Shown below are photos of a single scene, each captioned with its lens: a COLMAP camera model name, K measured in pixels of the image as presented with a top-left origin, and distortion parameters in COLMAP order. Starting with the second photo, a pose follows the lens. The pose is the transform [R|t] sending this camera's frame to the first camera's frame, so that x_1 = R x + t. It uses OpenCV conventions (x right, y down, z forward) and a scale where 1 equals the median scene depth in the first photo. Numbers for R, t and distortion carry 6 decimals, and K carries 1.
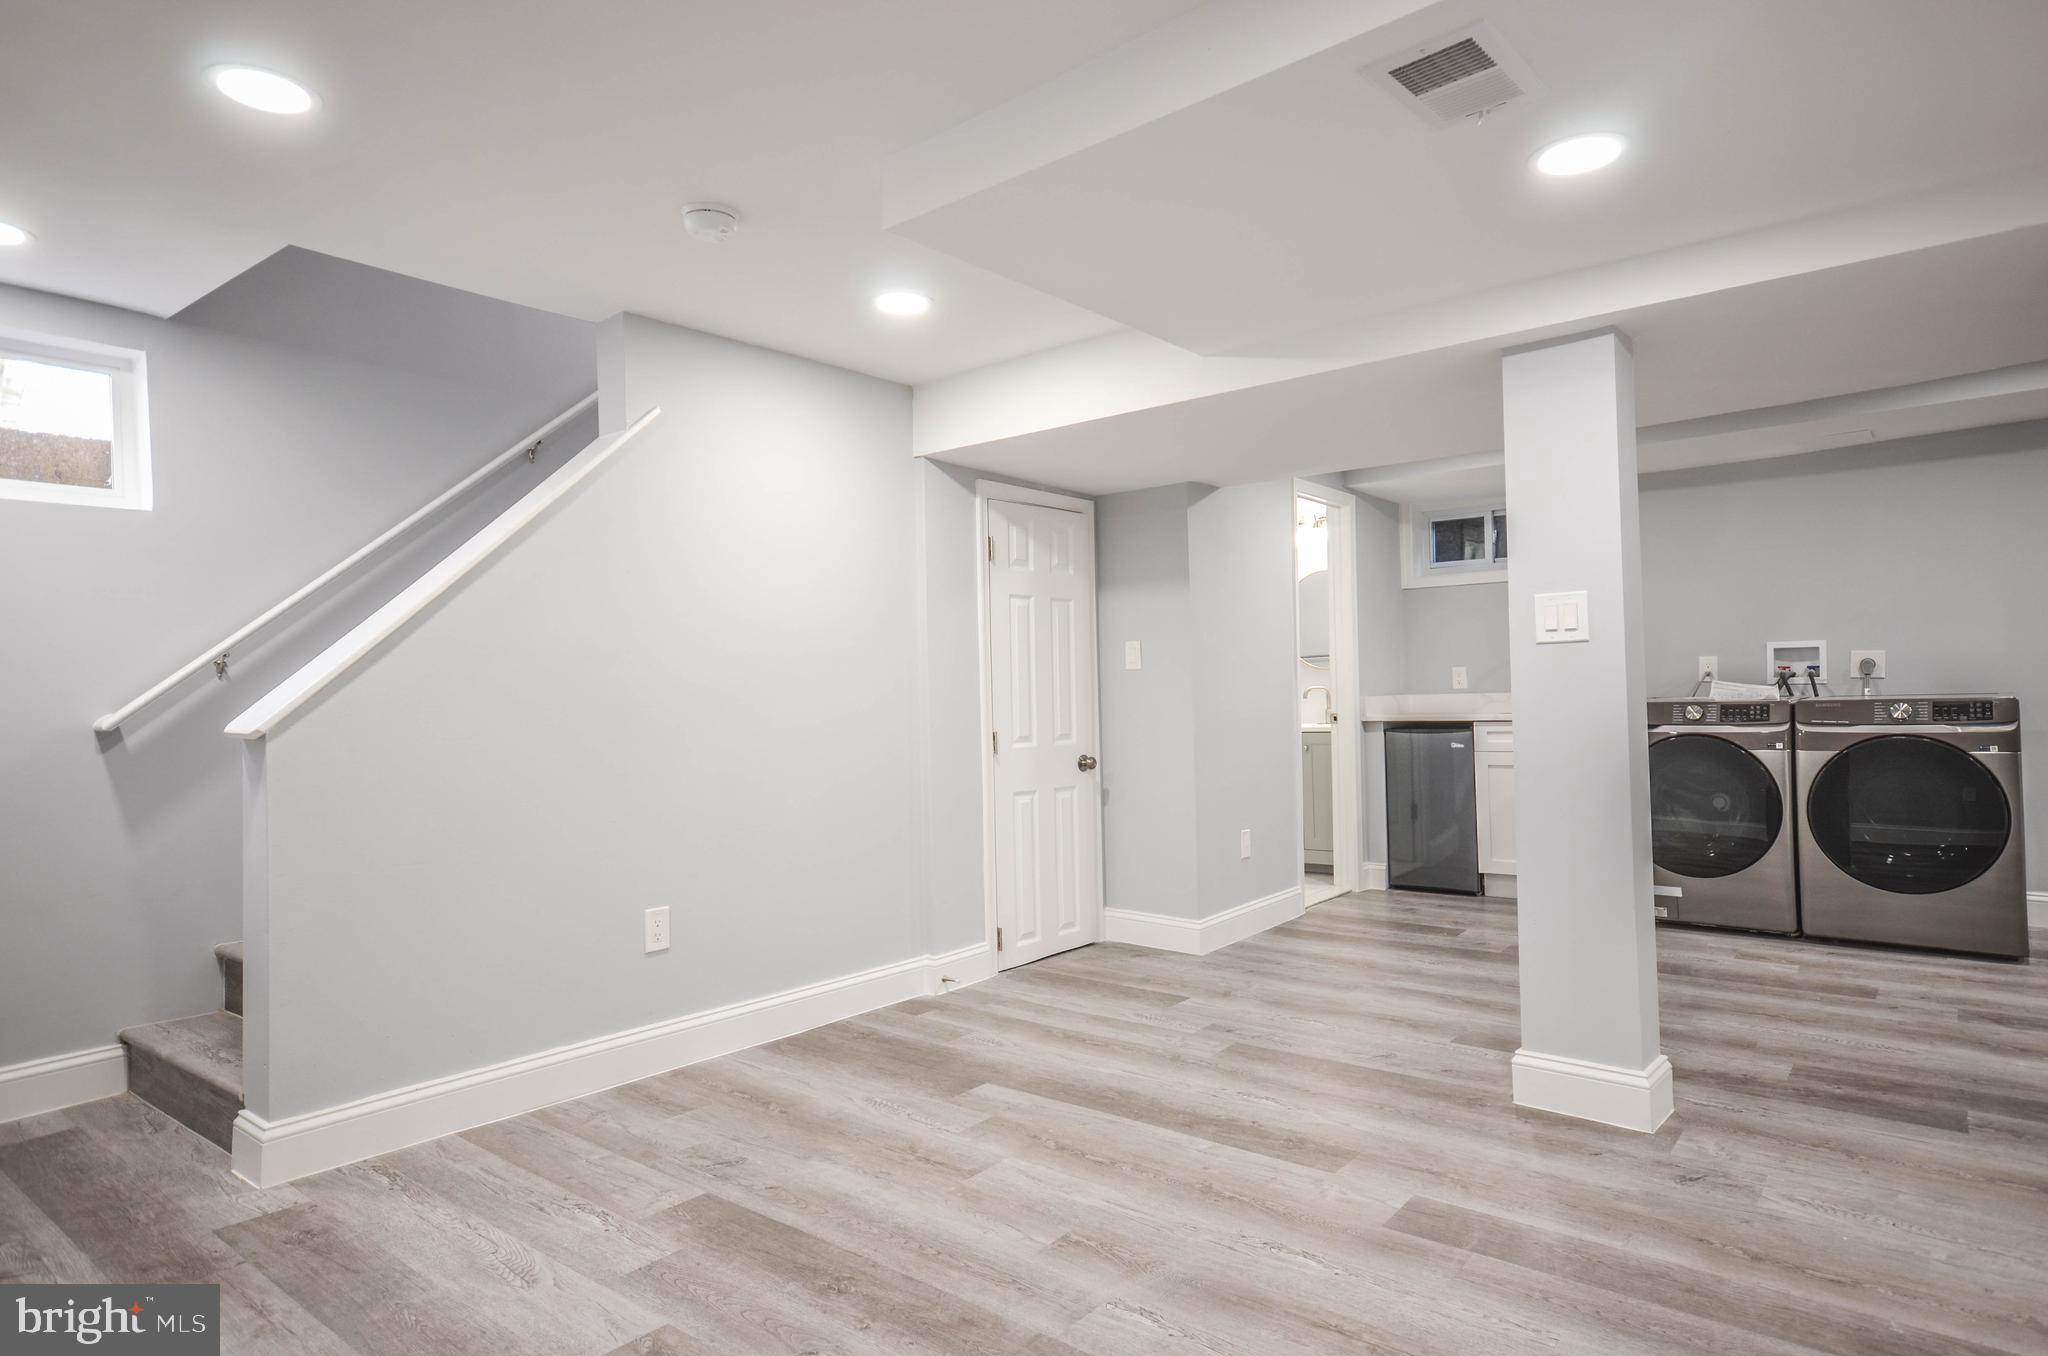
lens RADIAL K [[1148.5, 0, 1050.5], [0, 1148.5, 682.2], [0, 0, 1]] dist [0.006096, 0.001983]
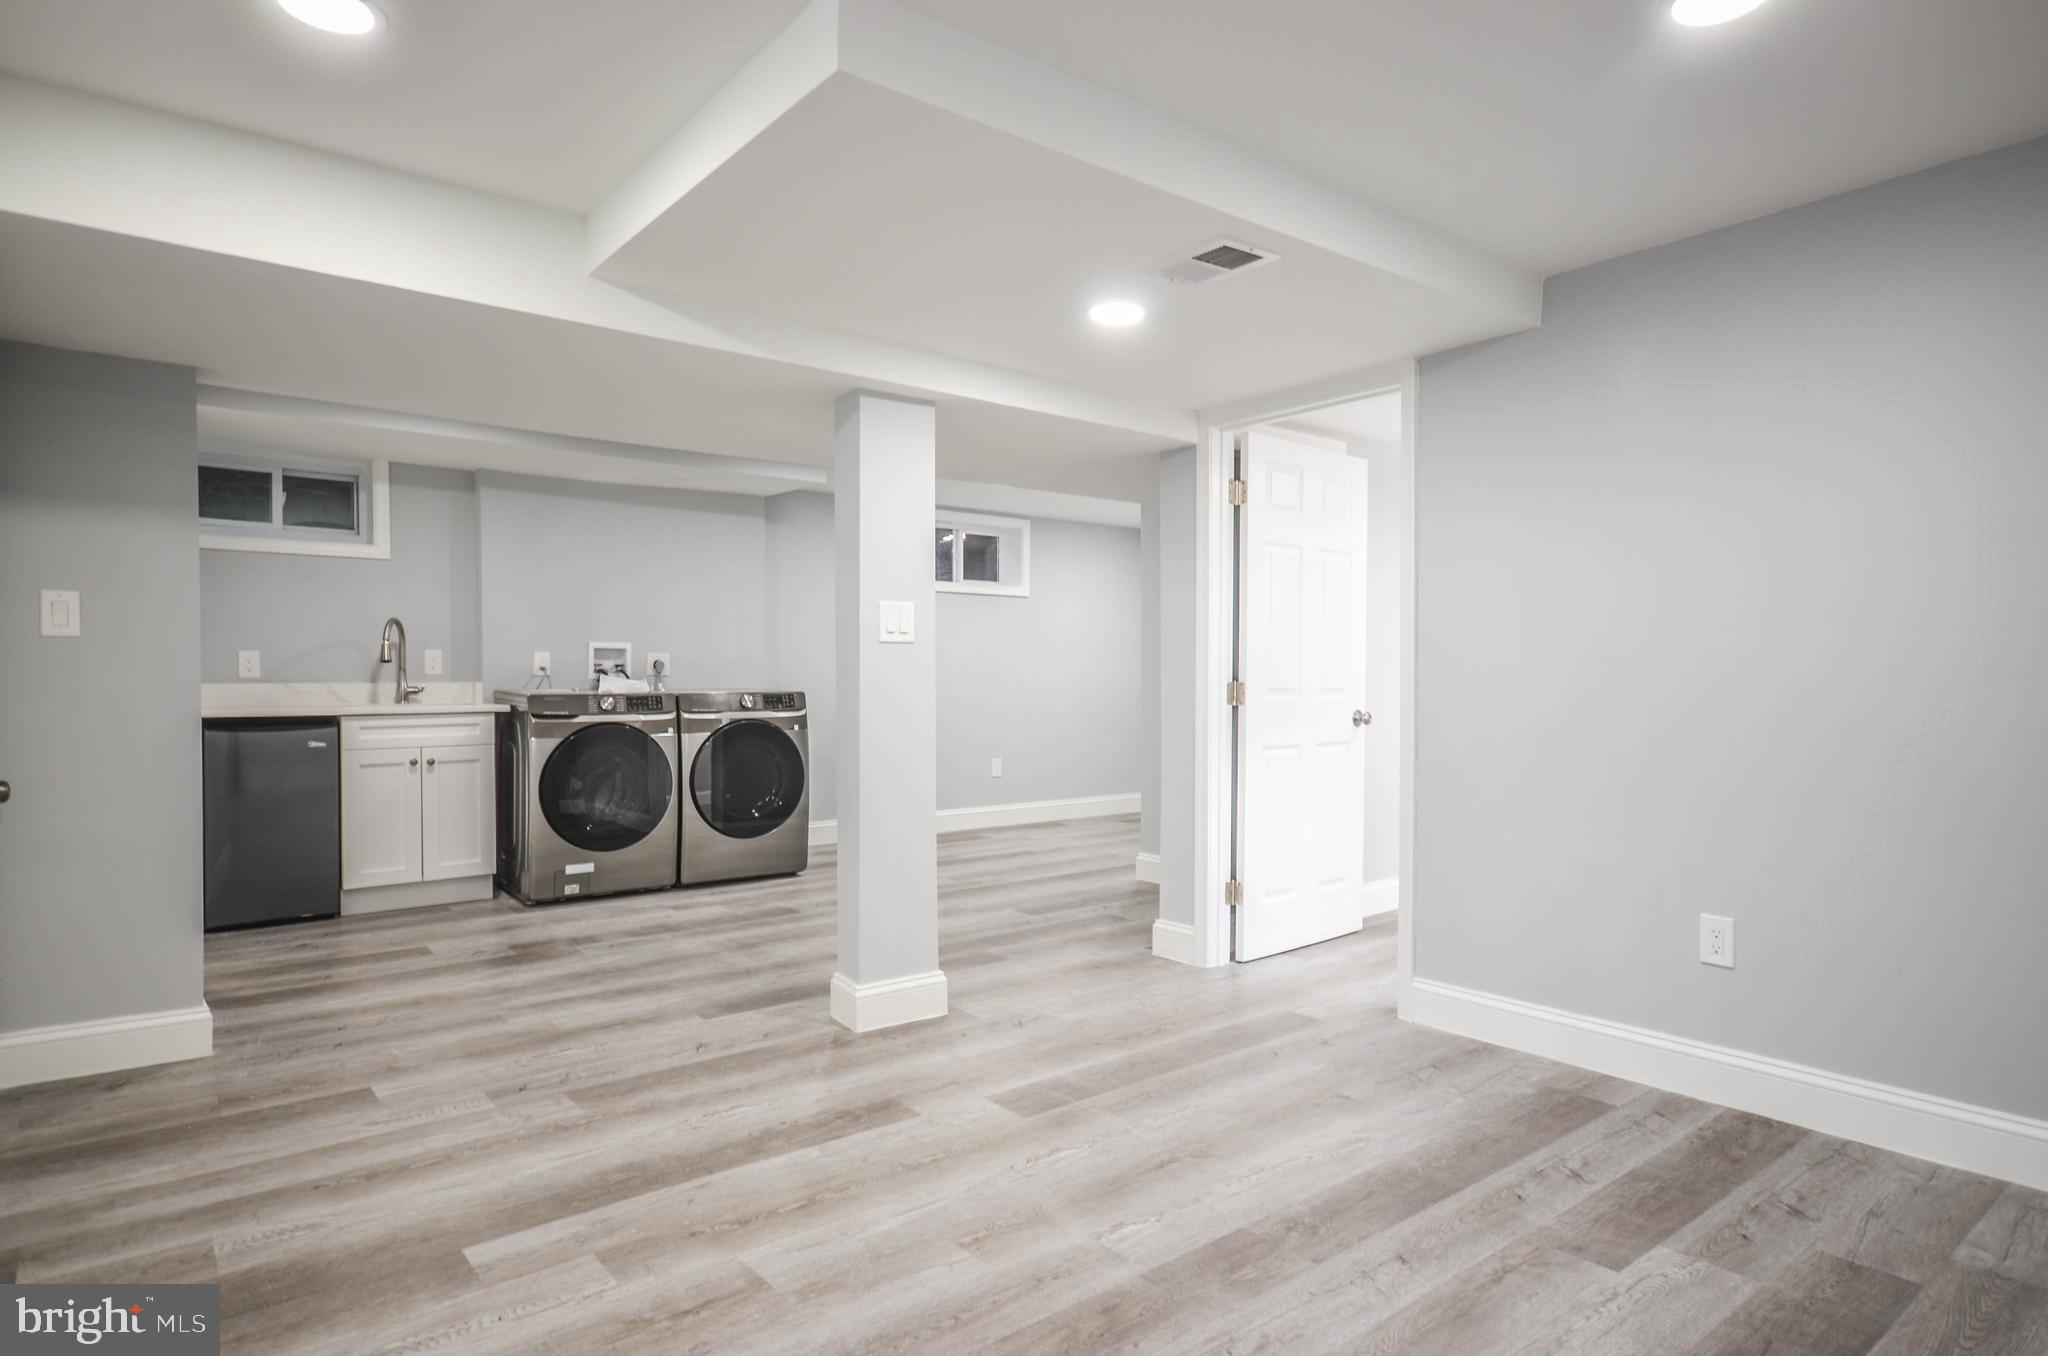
lens RADIAL K [[1148.5, 0, 1050.5], [0, 1148.5, 682.2], [0, 0, 1]] dist [0.006096, 0.001983]
pose [[0.197727, 0.016017, 0.980126, -0.514644], [-0.017701, 0.999762, -0.012767, 0.014556], [-0.980097, -0.014825, 0.197963, 0.418025]]
